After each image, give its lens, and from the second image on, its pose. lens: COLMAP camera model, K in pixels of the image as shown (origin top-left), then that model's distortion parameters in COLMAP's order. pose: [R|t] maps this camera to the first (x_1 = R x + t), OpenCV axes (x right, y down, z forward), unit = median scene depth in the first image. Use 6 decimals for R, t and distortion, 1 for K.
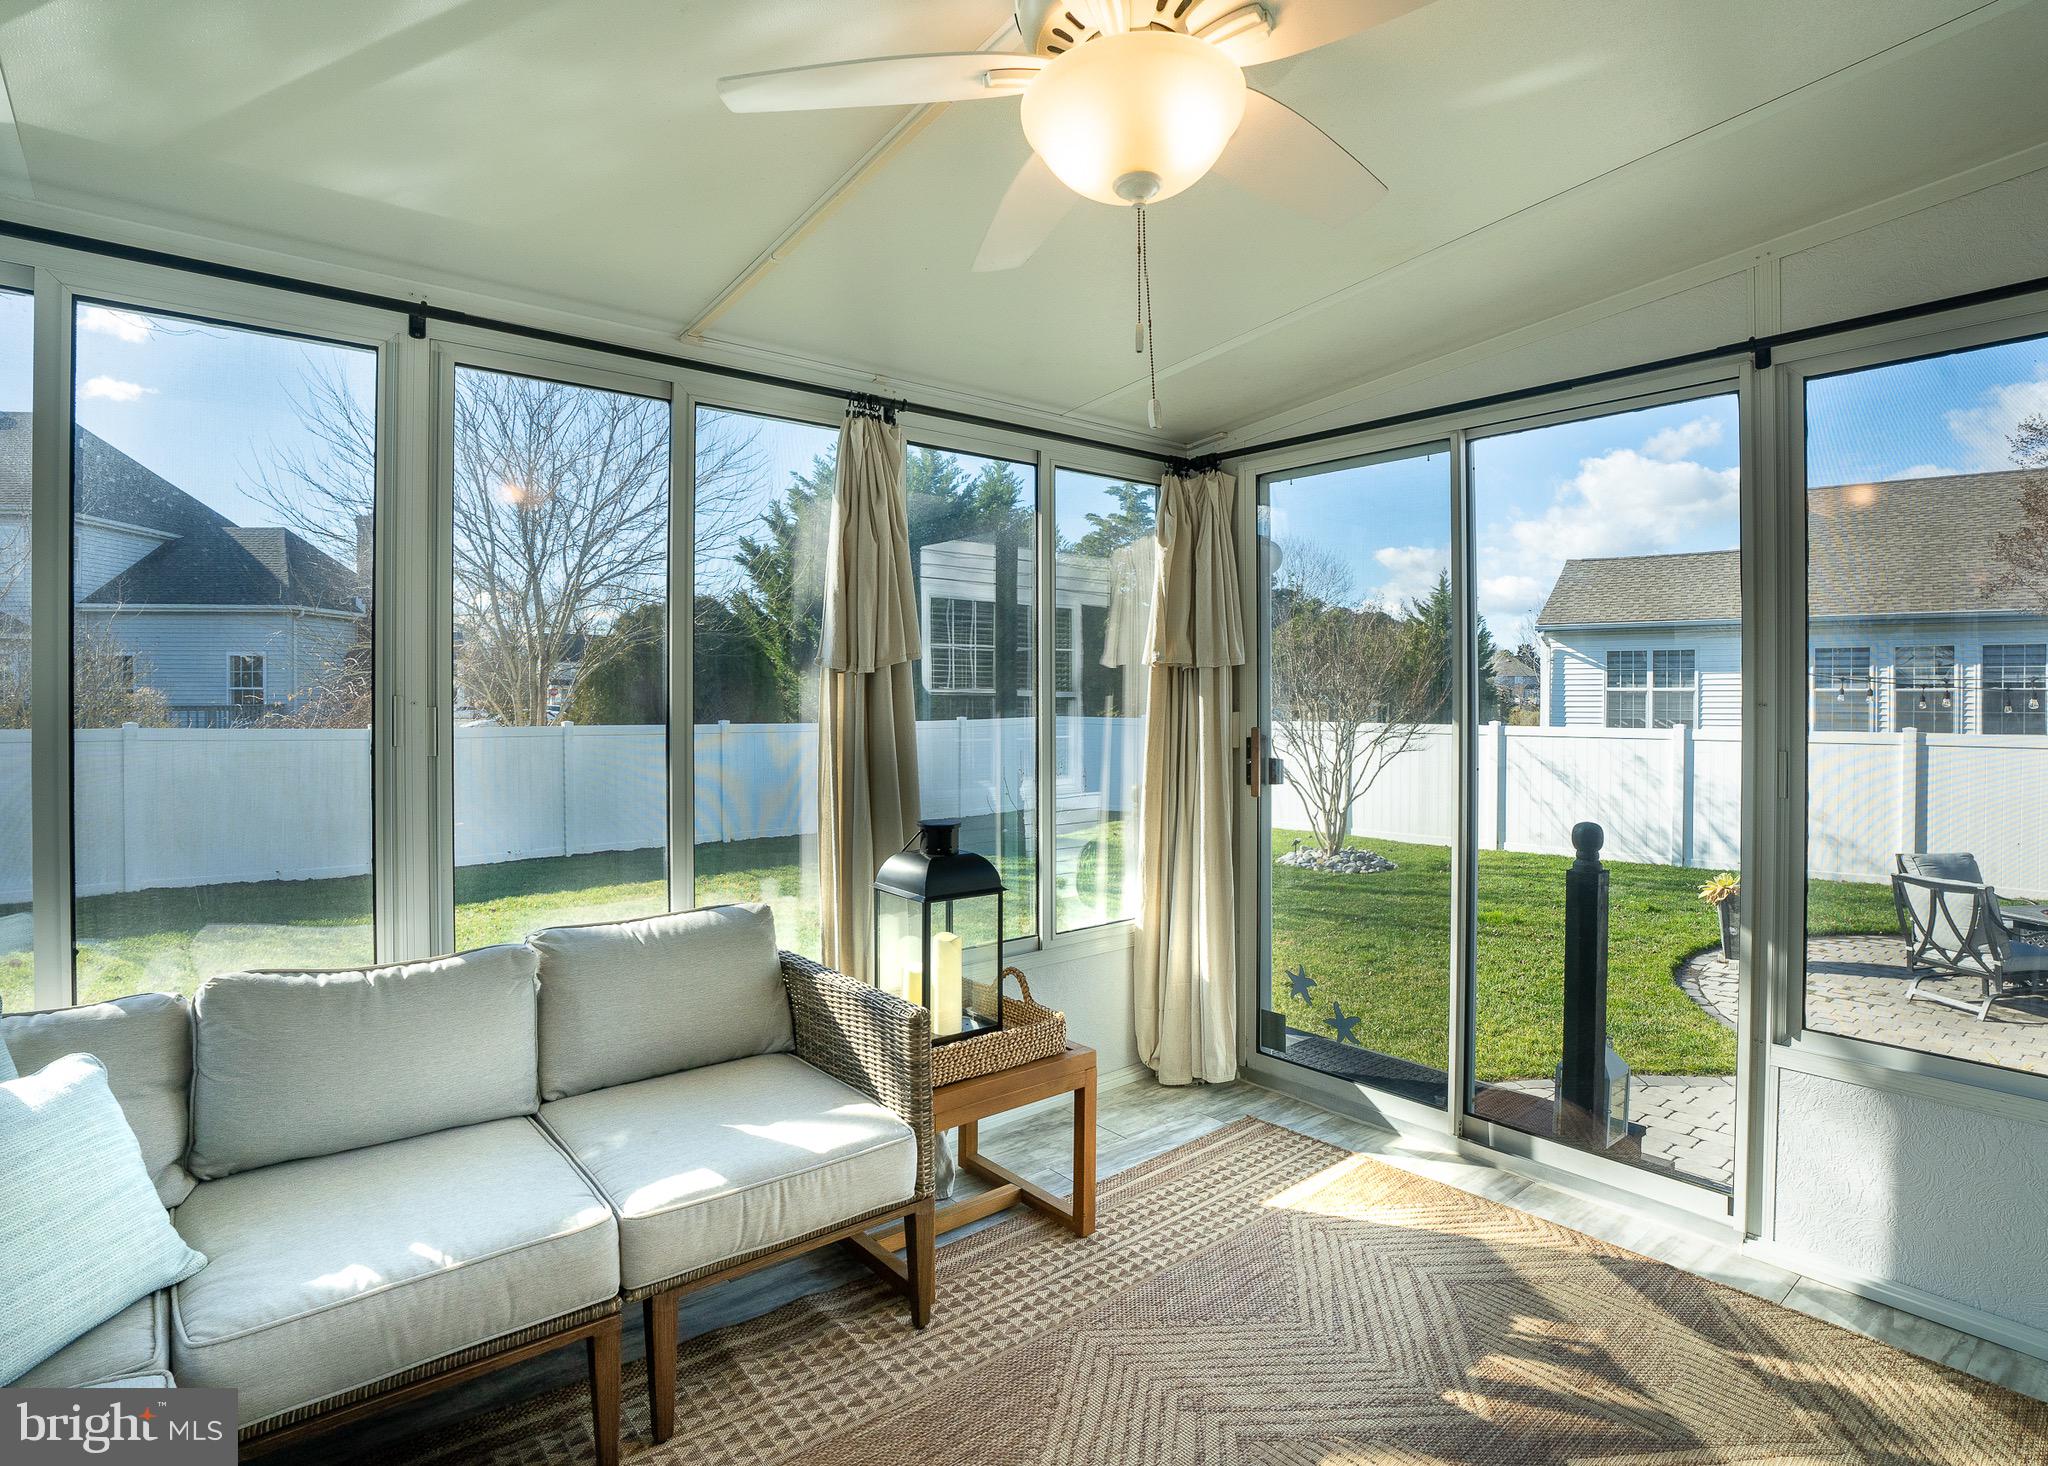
lens RADIAL K [[1076.9, 0, 1029.0], [0, 1076.9, 723.2], [0, 0, 1]] dist [-0.060353, 0.000864]
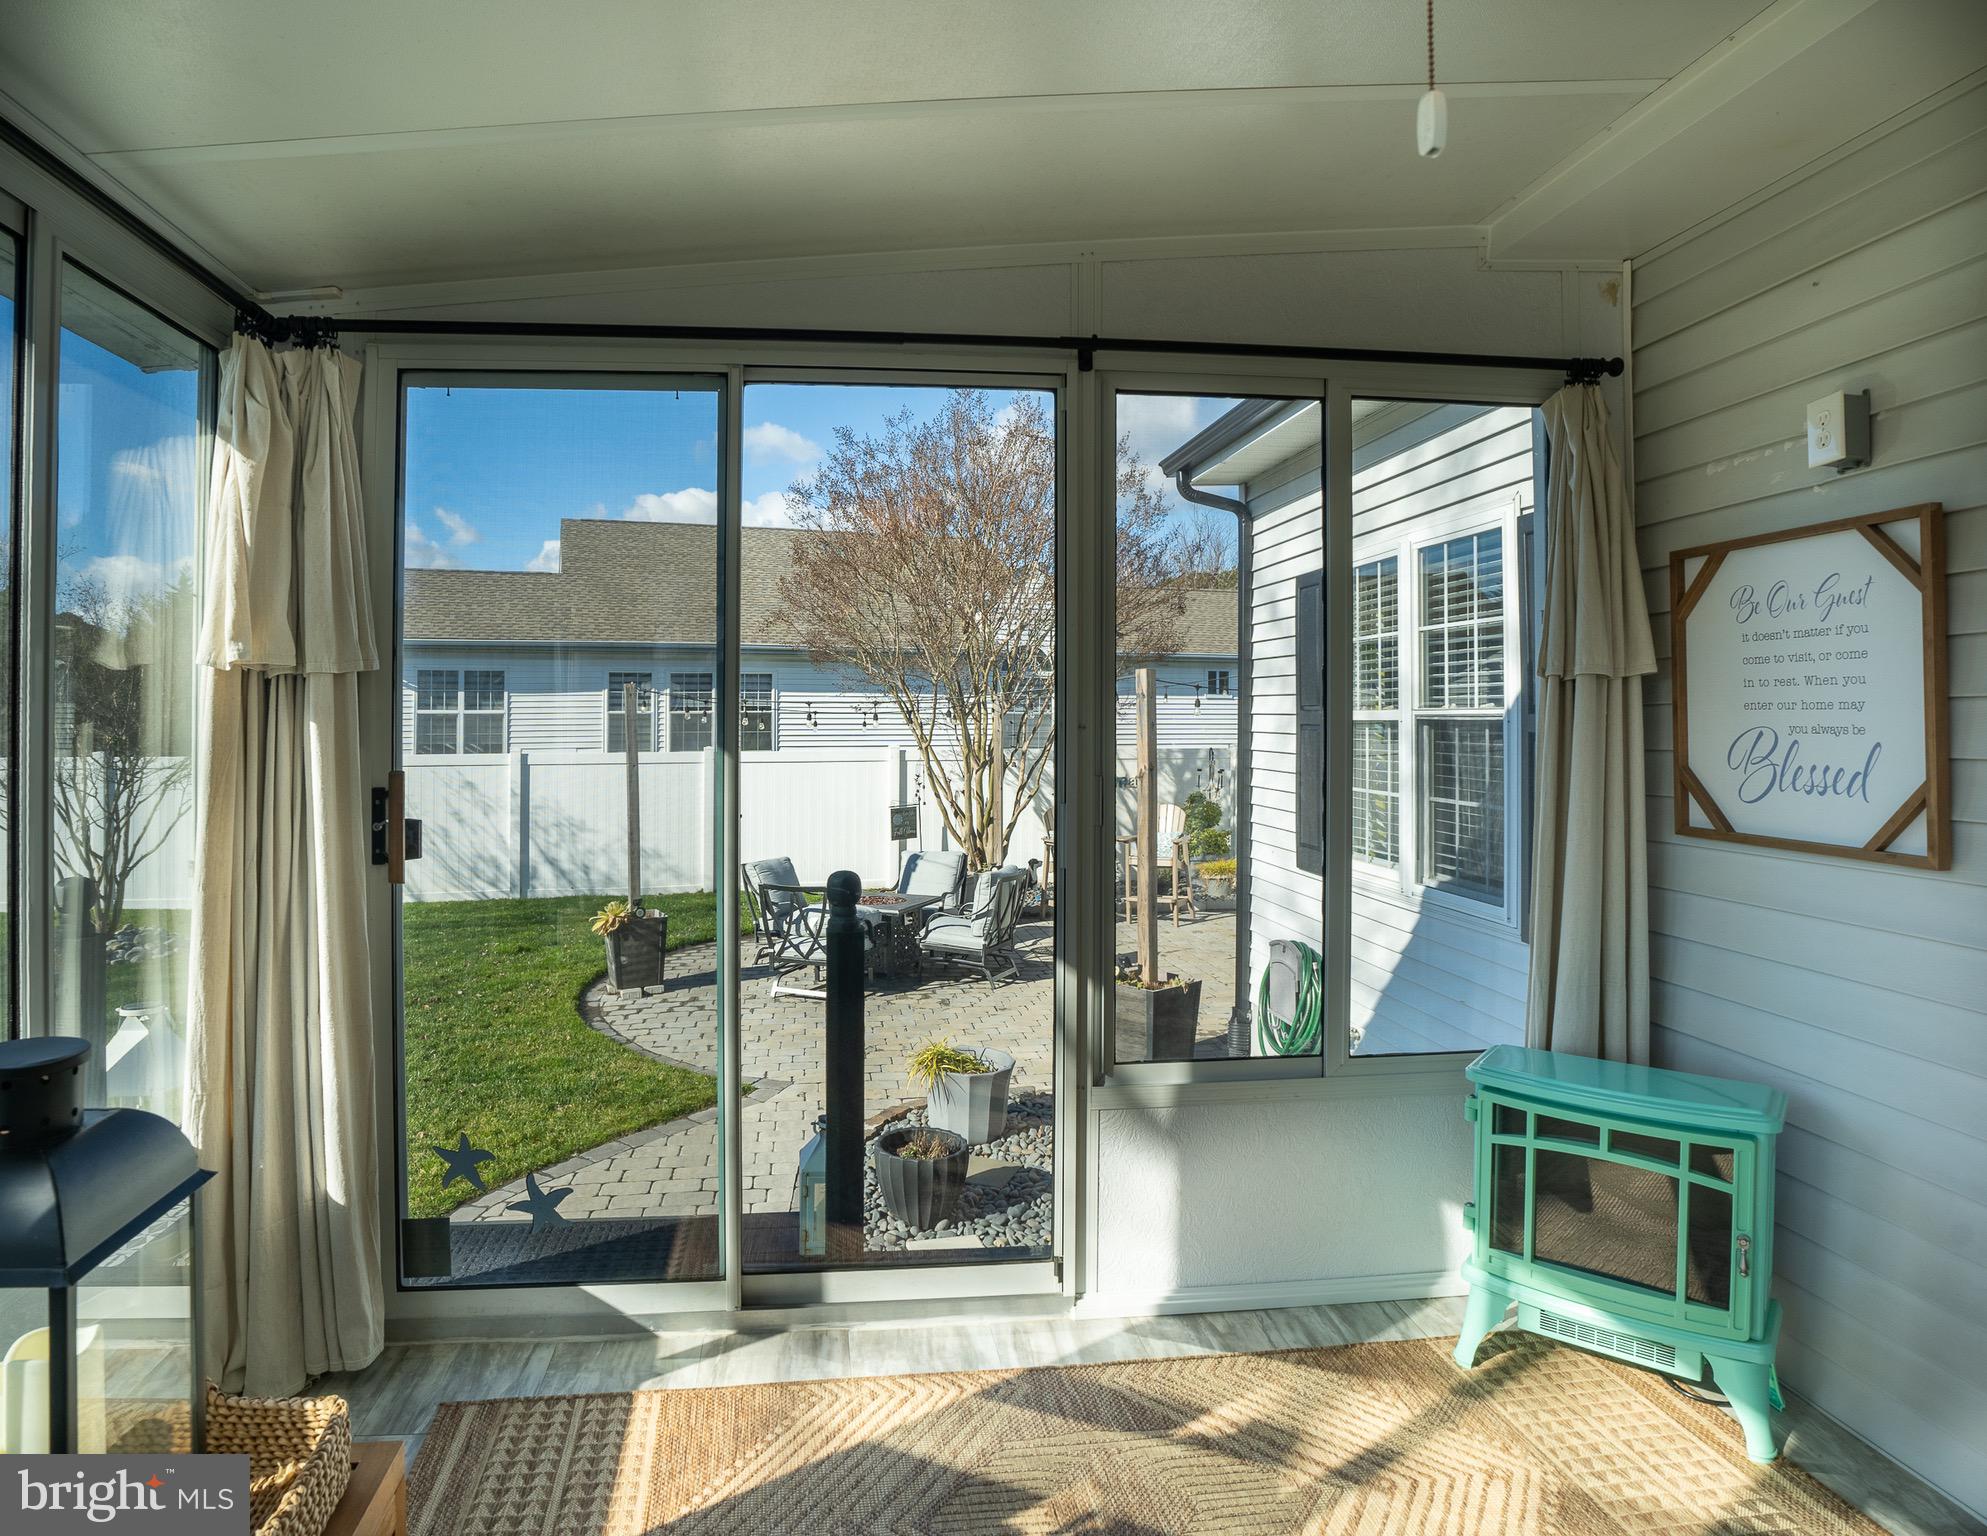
lens RADIAL K [[1179.0, 0, 924.8], [0, 1179.0, 720.8], [0, 0, 1]] dist [-0.051104, 0.013408]
pose [[0.562697, -0.003156, 0.826658, -0.175276], [0.023113, 0.999662, -0.011916, -0.010240], [-0.826340, 0.025812, 0.562579, 0.365856]]
